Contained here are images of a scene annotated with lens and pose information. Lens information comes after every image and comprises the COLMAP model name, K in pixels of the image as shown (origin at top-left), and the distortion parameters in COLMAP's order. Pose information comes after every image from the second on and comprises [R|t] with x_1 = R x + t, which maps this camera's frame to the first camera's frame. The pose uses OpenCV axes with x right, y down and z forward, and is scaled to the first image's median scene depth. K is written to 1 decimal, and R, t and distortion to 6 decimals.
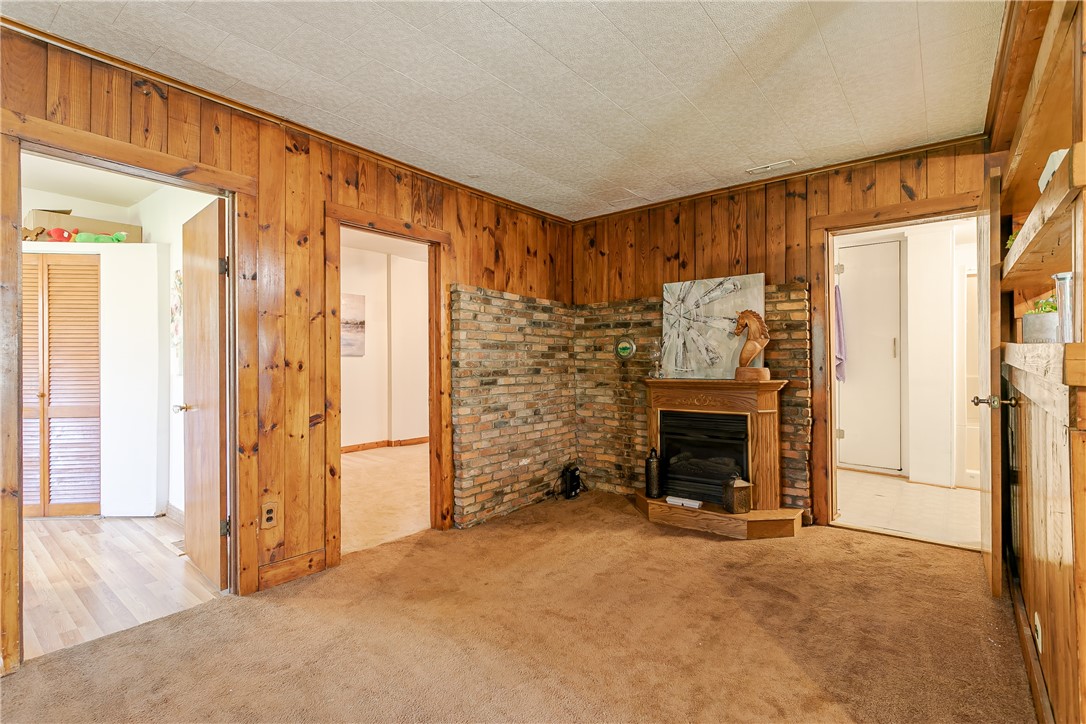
lens RADIAL K [[512.7, 0, 546.2], [0, 512.7, 355.9], [0, 0, 1]] dist [-0.004003, 0.000407]
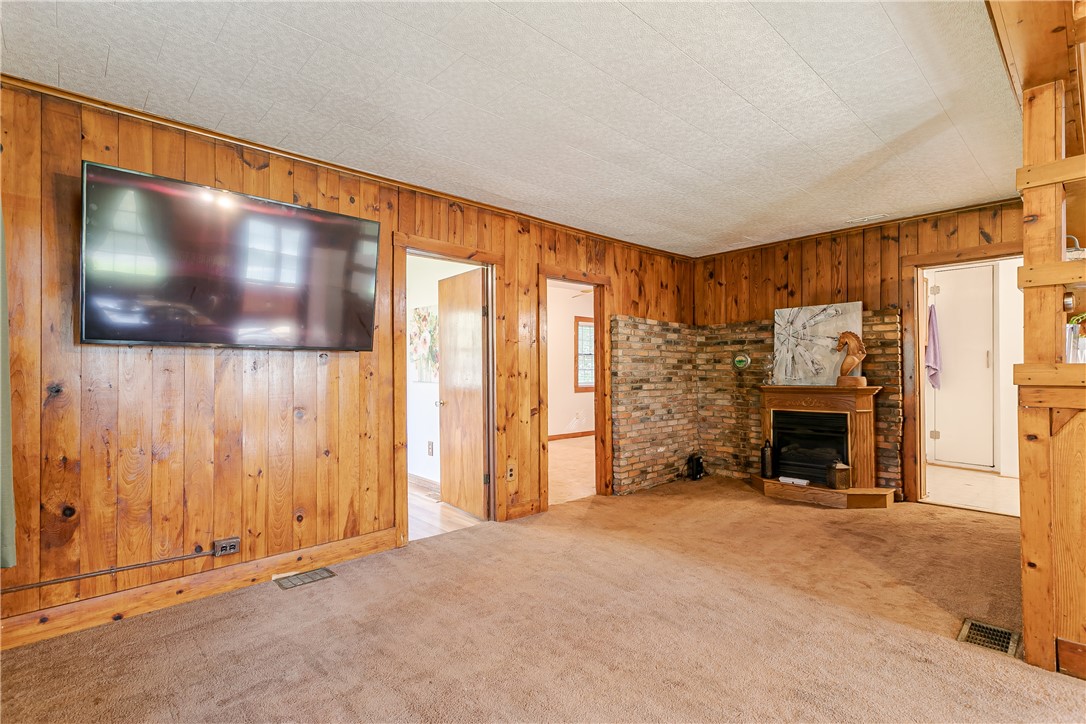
lens RADIAL K [[526.5, 0, 541.1], [0, 526.5, 367.2], [0, 0, 1]] dist [0.002475, -0.000993]
pose [[0.987925, -0.001872, -0.154920, -0.146379], [0.002591, 0.999987, 0.004442, -0.007717], [0.154909, -0.004790, 0.987917, -0.385684]]
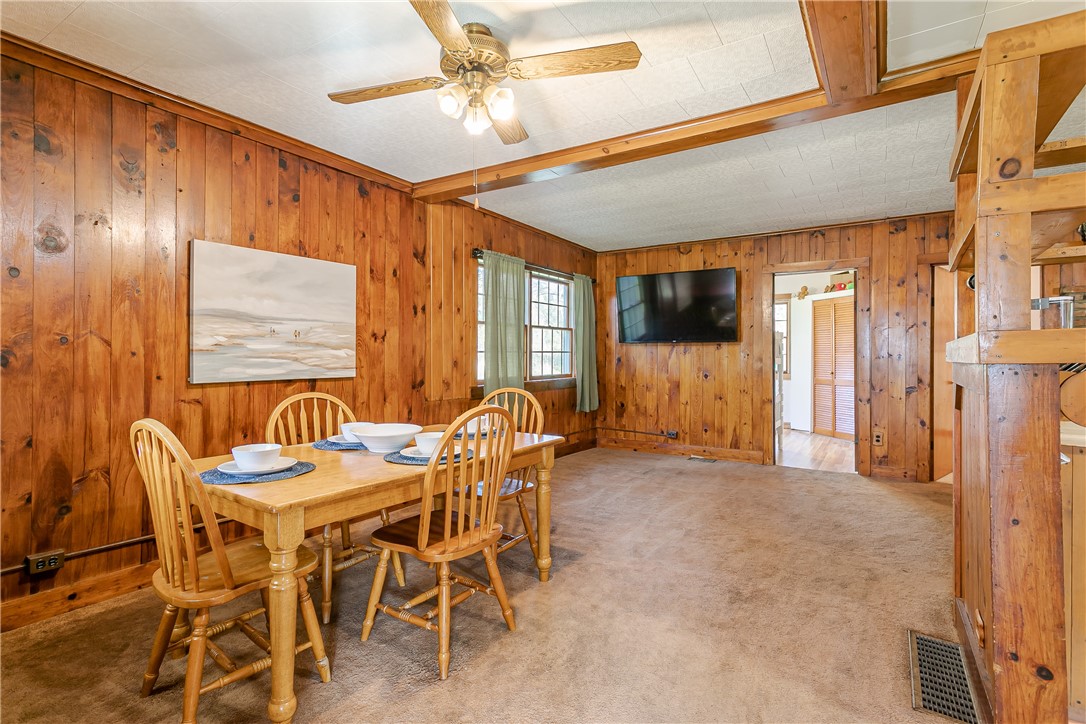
lens RADIAL K [[520.1, 0, 525.8], [0, 520.1, 358.2], [0, 0, 1]] dist [0.002391, -0.000059]
pose [[0.067422, 0.005249, -0.997711, 0.869869], [0.005578, 0.999969, 0.005638, 0.004786], [0.997709, -0.005945, 0.067390, -0.267572]]
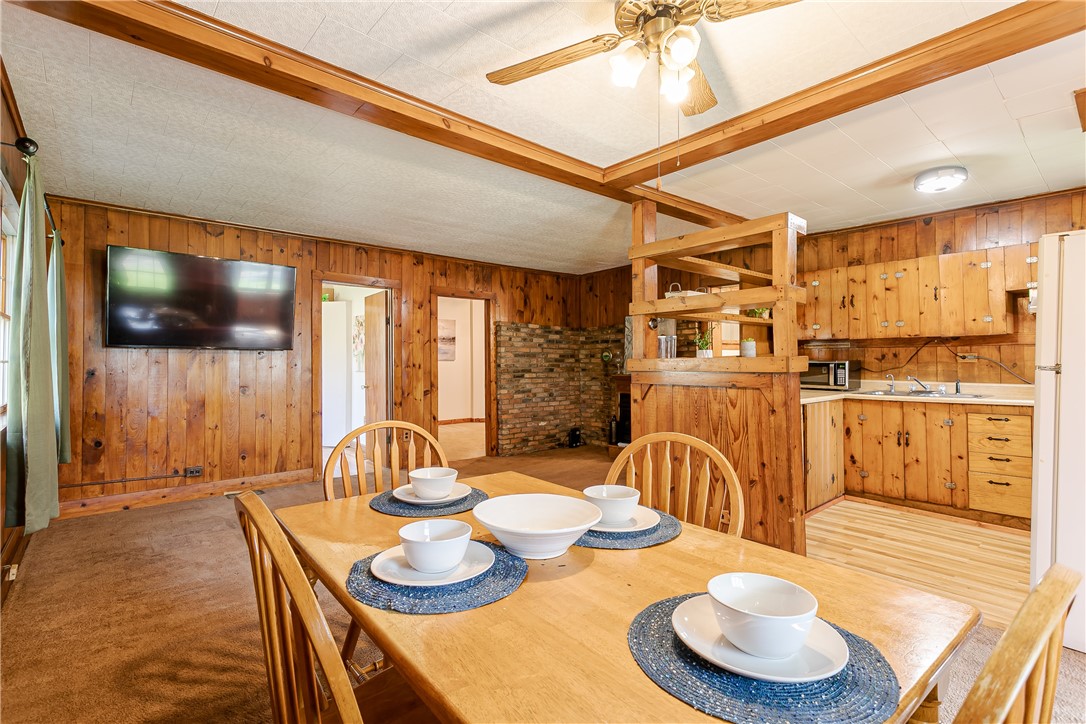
lens RADIAL K [[530.7, 0, 554.0], [0, 530.7, 356.3], [0, 0, 1]] dist [-0.002108, 0.001272]
pose [[0.983919, -0.003002, -0.178589, 0.333452], [0.002289, 0.999989, -0.004197, -0.008281], [0.178599, 0.003721, 0.983915, -0.772287]]
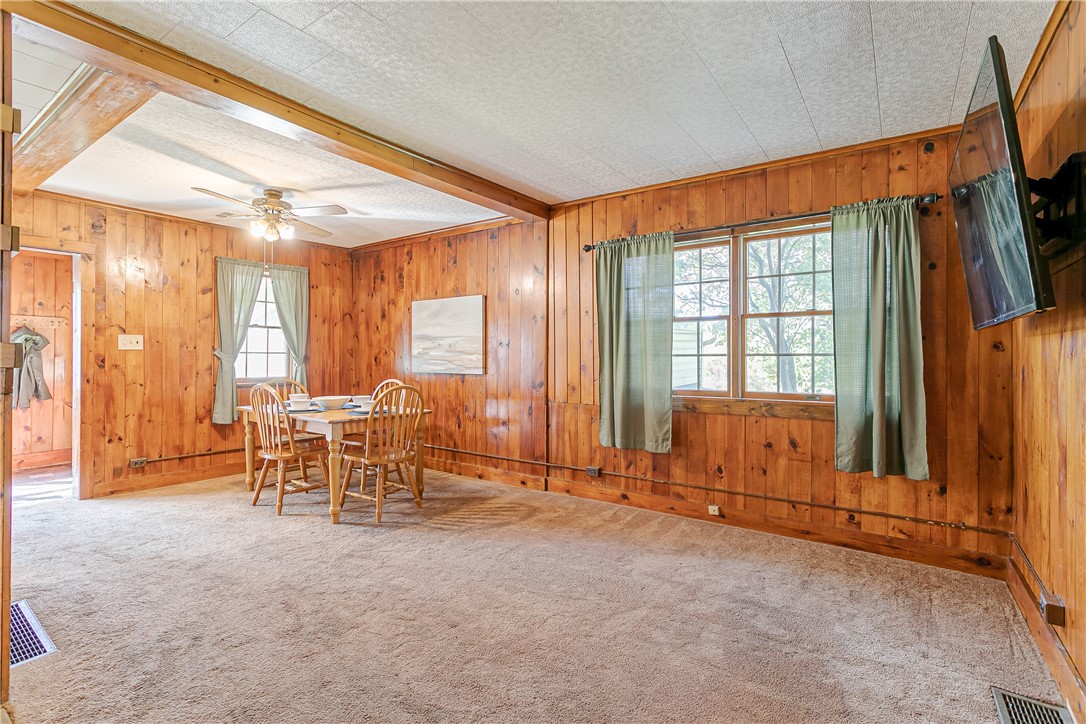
lens RADIAL K [[508.7, 0, 539.0], [0, 508.7, 356.6], [0, 0, 1]] dist [0.001093, 0.000476]
pose [[-0.998799, -0.004072, -0.048820, -0.171562], [-0.003639, 0.999953, -0.008950, 0.008392], [0.048854, -0.008762, -0.998767, 0.777518]]
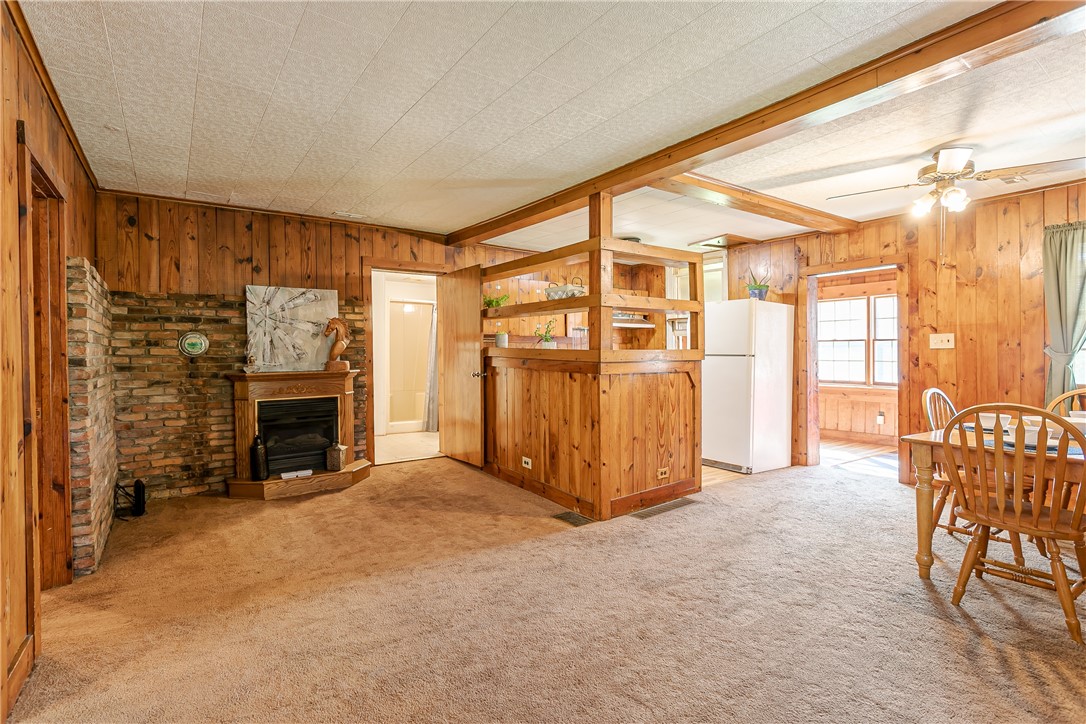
lens RADIAL K [[508.7, 0, 539.0], [0, 508.7, 356.6], [0, 0, 1]] dist [0.001093, 0.000476]
pose [[0.274537, -0.006201, 0.961556, -0.684069], [-0.004221, 0.999962, 0.007654, -0.001049], [-0.961567, -0.006160, 0.274501, 0.124525]]
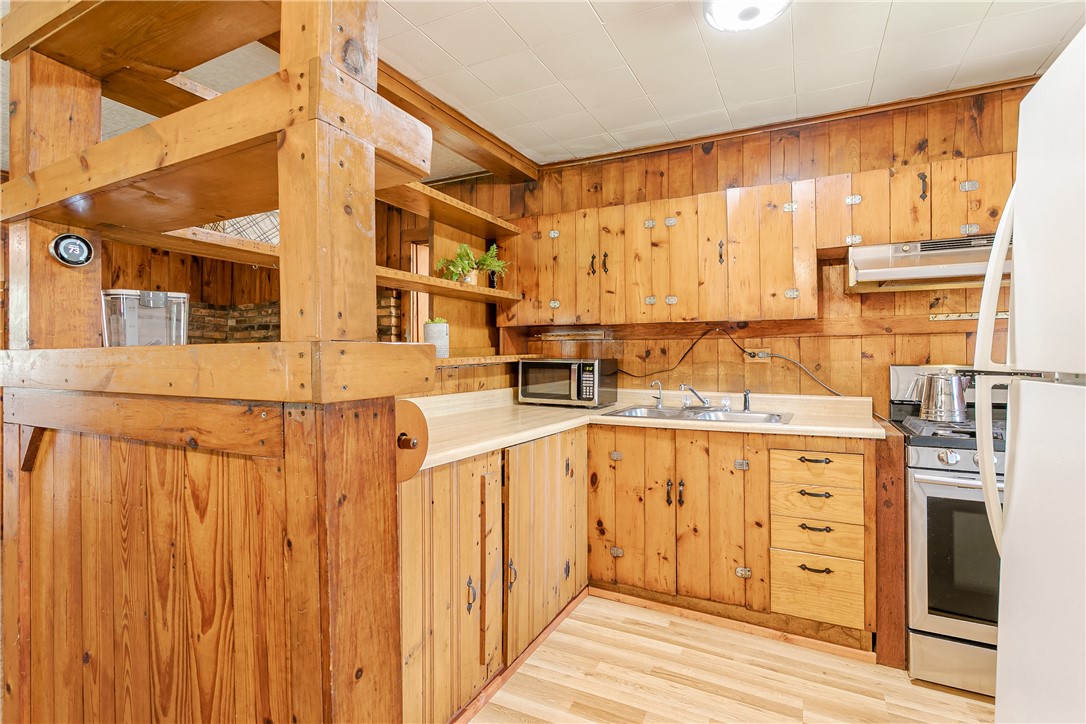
lens RADIAL K [[522.1, 0, 557.8], [0, 522.1, 358.5], [0, 0, 1]] dist [-0.000536, 0.000144]
pose [[0.979740, 0.003880, 0.200234, 0.588874], [-0.004418, 0.999988, 0.002241, -0.003922], [-0.200223, -0.003080, 0.979746, -0.134992]]
